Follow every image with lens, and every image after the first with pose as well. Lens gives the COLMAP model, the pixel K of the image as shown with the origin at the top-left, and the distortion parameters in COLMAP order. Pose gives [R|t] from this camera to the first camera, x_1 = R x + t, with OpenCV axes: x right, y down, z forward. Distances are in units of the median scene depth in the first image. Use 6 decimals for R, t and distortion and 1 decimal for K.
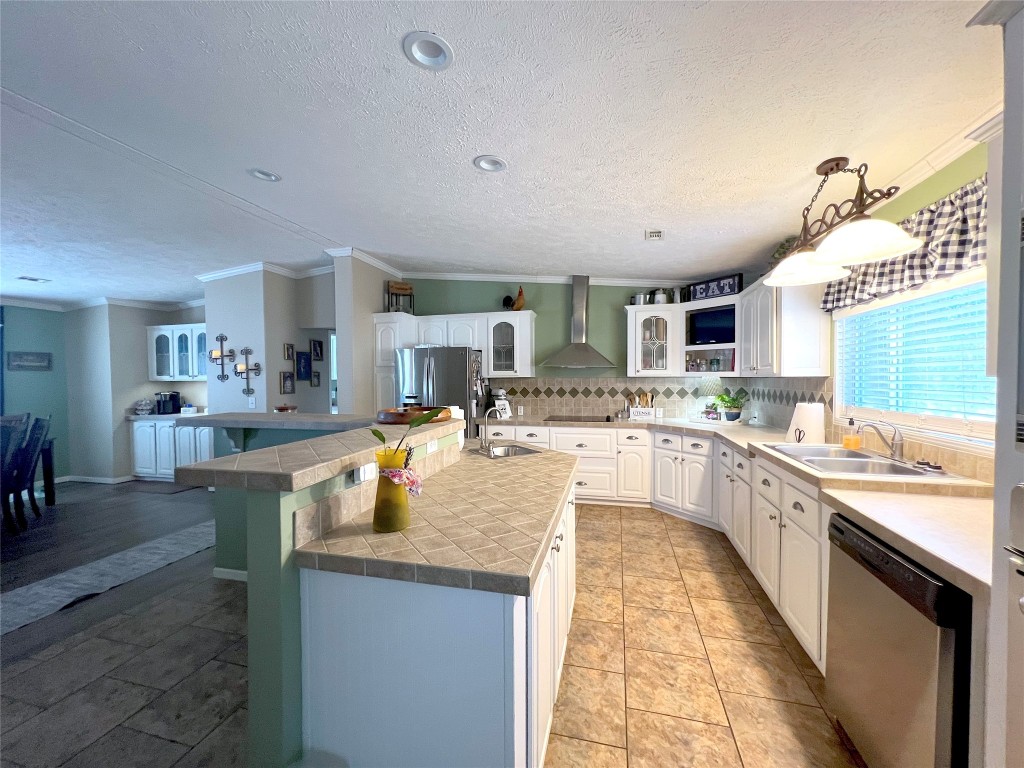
lens RADIAL K [[410.9, 0, 509.7], [0, 410.9, 385.1], [0, 0, 1]] dist [-0.002947, 0.000482]
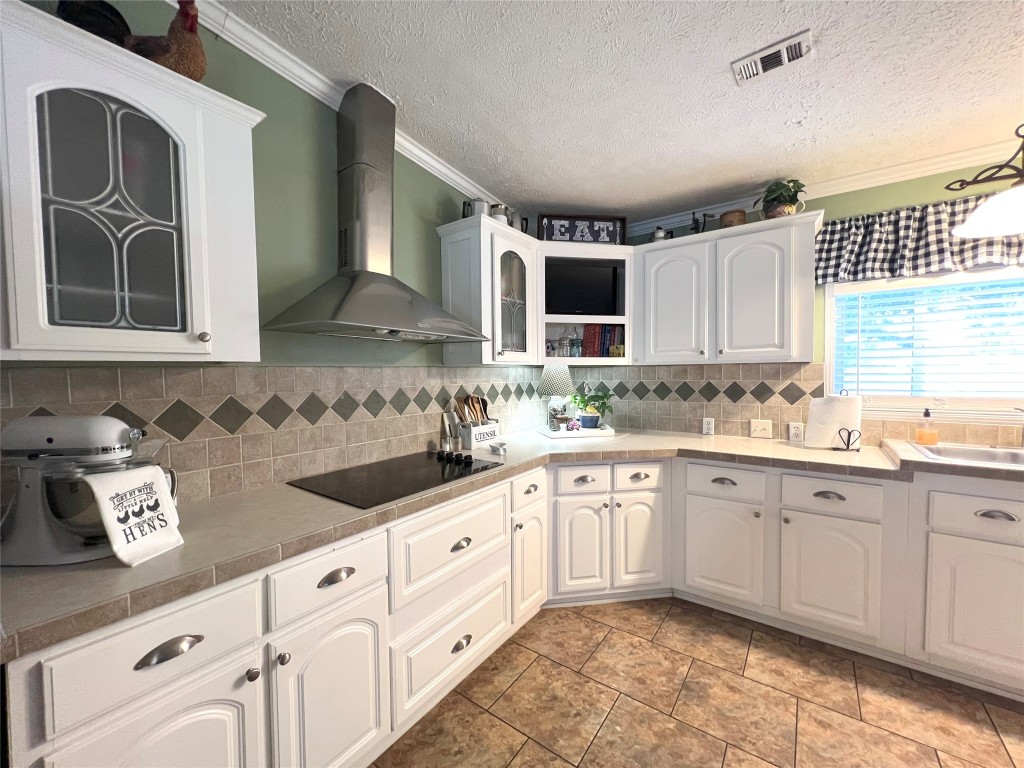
lens RADIAL K [[410.9, 0, 509.9], [0, 410.9, 385.5], [0, 0, 1]] dist [-0.002947, 0.000482]
pose [[0.370360, -0.031910, 0.928340, -0.198421], [0.026841, 0.999360, 0.023643, -0.008101], [-0.928501, 0.016161, 0.370979, 1.050411]]
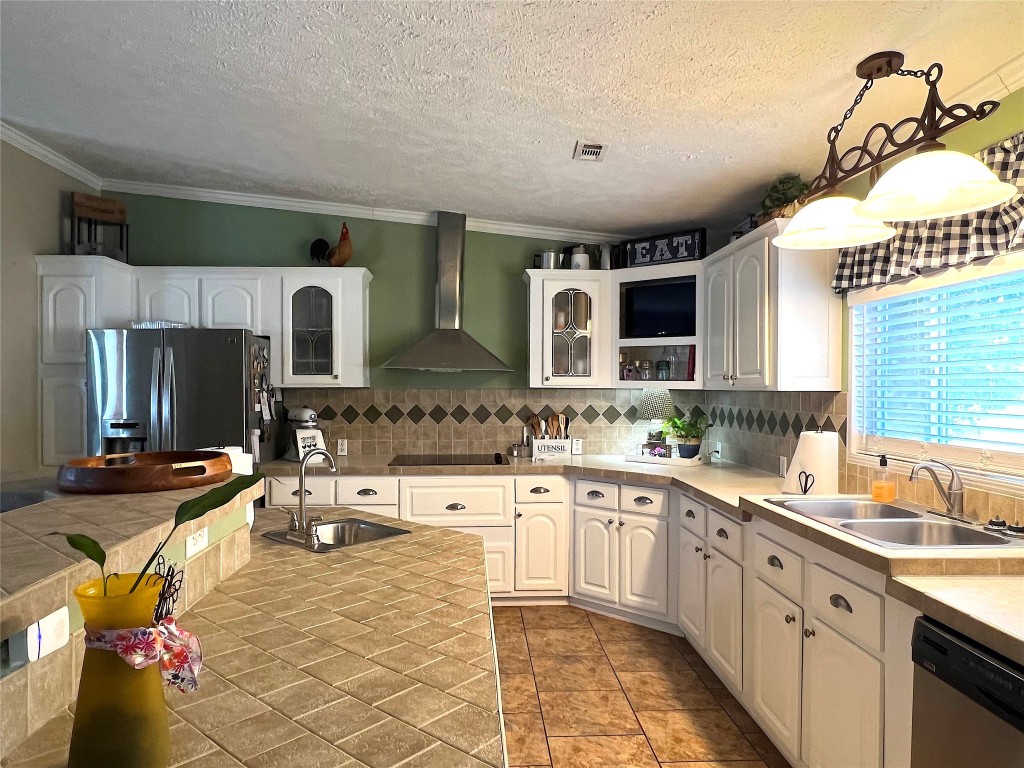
lens RADIAL K [[671.4, 0, 504.4], [0, 671.4, 392.1], [0, 0, 1]] dist [-0.001663, -0.001845]
pose [[0.955519, 0.004323, 0.294897, -0.048614], [-0.001853, 0.999961, -0.008654, -0.007369], [-0.294923, 0.007723, 0.955490, 0.103595]]
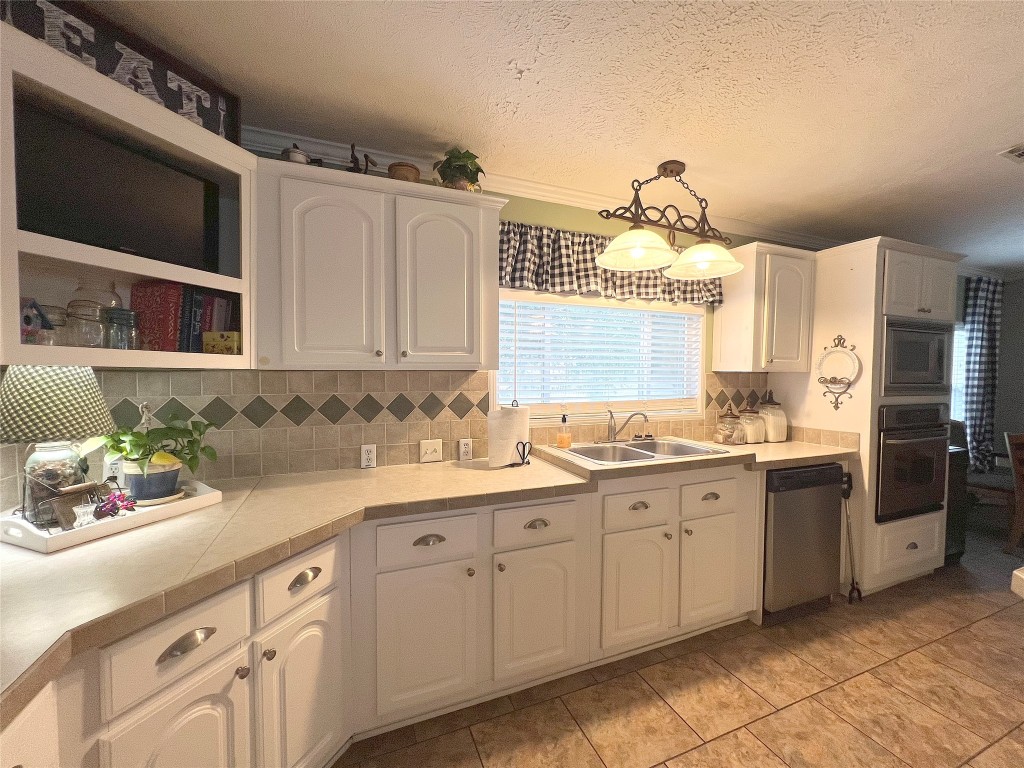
lens RADIAL K [[410.9, 0, 508.7], [0, 410.9, 385.4], [0, 0, 1]] dist [-0.002947, 0.000482]
pose [[-0.595786, -0.024089, 0.802782, 0.108147], [0.014392, 0.999069, 0.040660, -0.019153], [-0.803015, 0.035778, -0.594885, 1.170644]]
